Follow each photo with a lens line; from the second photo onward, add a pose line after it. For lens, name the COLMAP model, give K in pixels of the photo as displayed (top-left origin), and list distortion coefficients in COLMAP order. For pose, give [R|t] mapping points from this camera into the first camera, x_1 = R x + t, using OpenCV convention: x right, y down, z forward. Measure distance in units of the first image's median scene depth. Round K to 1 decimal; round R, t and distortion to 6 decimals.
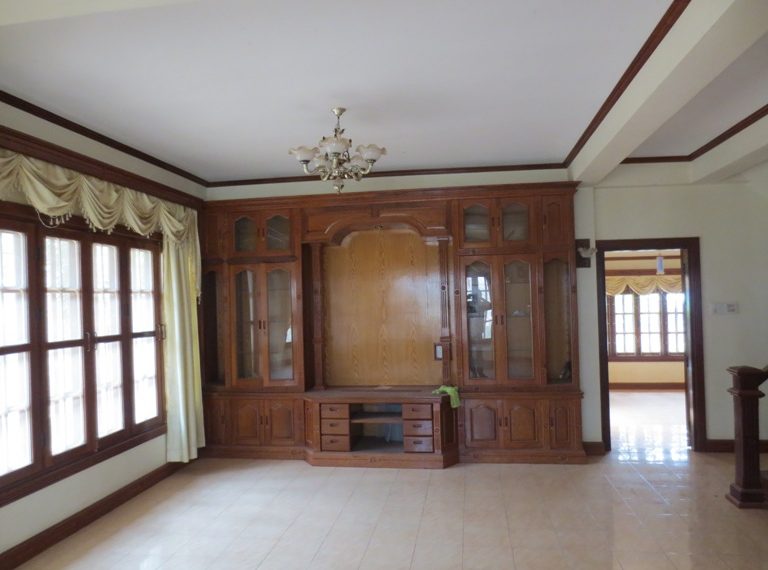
lens RADIAL K [[522.8, 0, 397.8], [0, 522.8, 286.7], [0, 0, 1]] dist [-0.001507, -0.088156]
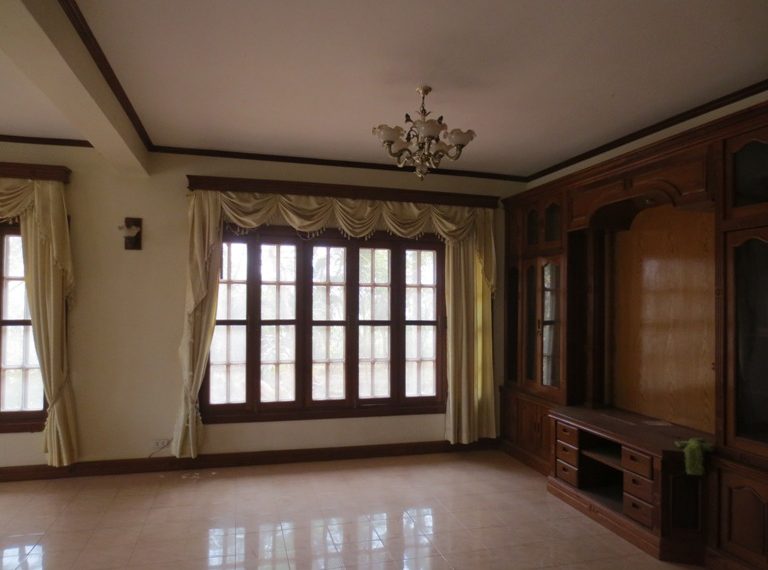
lens RADIAL K [[522.8, 0, 397.8], [0, 522.8, 286.7], [0, 0, 1]] dist [-0.001507, -0.088156]
pose [[0.424946, 0.010776, -0.905155, 0.556065], [-0.004122, 0.999942, 0.009970, -0.000483], [0.905209, -0.000506, 0.424965, 0.451942]]
